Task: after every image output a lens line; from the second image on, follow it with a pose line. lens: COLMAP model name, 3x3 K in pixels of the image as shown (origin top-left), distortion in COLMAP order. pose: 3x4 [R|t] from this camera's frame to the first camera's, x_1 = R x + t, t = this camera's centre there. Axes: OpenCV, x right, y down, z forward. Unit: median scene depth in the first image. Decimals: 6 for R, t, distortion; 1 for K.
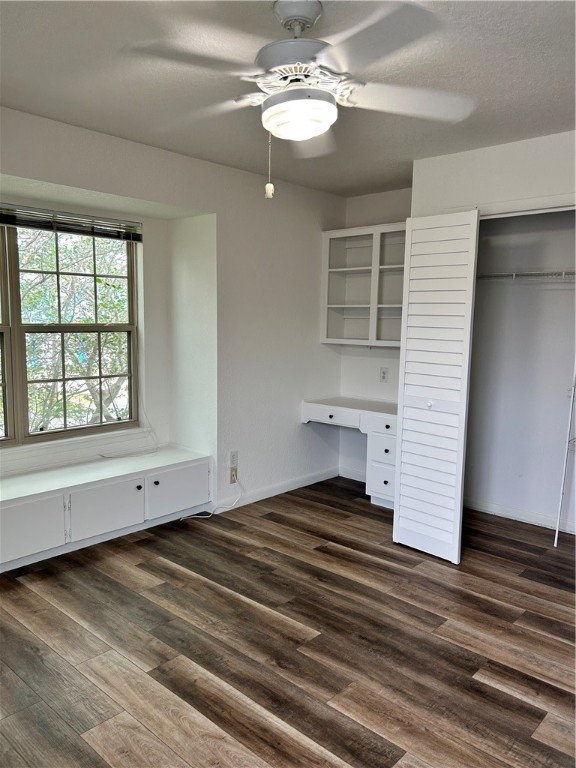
lens RADIAL K [[581.0, 0, 284.4], [0, 581.0, 379.8], [0, 0, 1]] dist [0.041487, -0.033719]
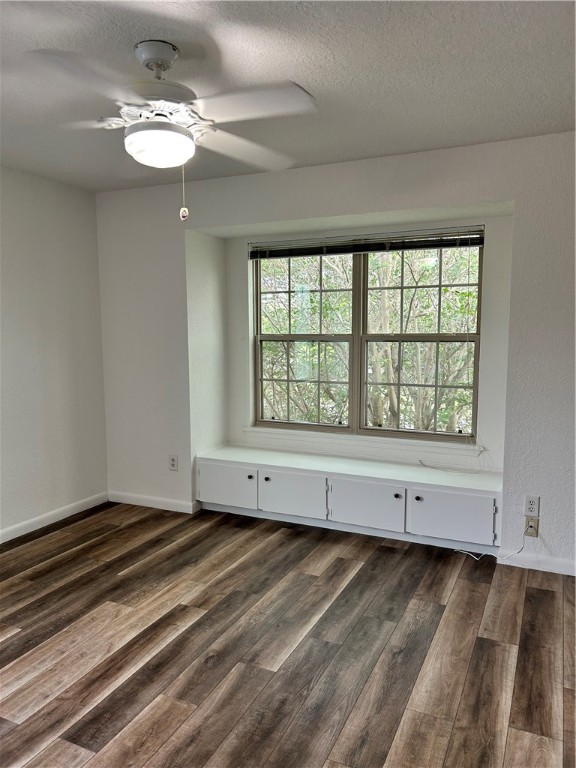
lens RADIAL K [[581.0, 0, 285.6], [0, 581.0, 388.8], [0, 0, 1]] dist [0.041487, -0.033719]
pose [[0.297624, 0.092150, -0.950225, 0.725443], [-0.093497, 0.993359, 0.067048, -0.056207], [0.950094, 0.068888, 0.304264, 0.571075]]
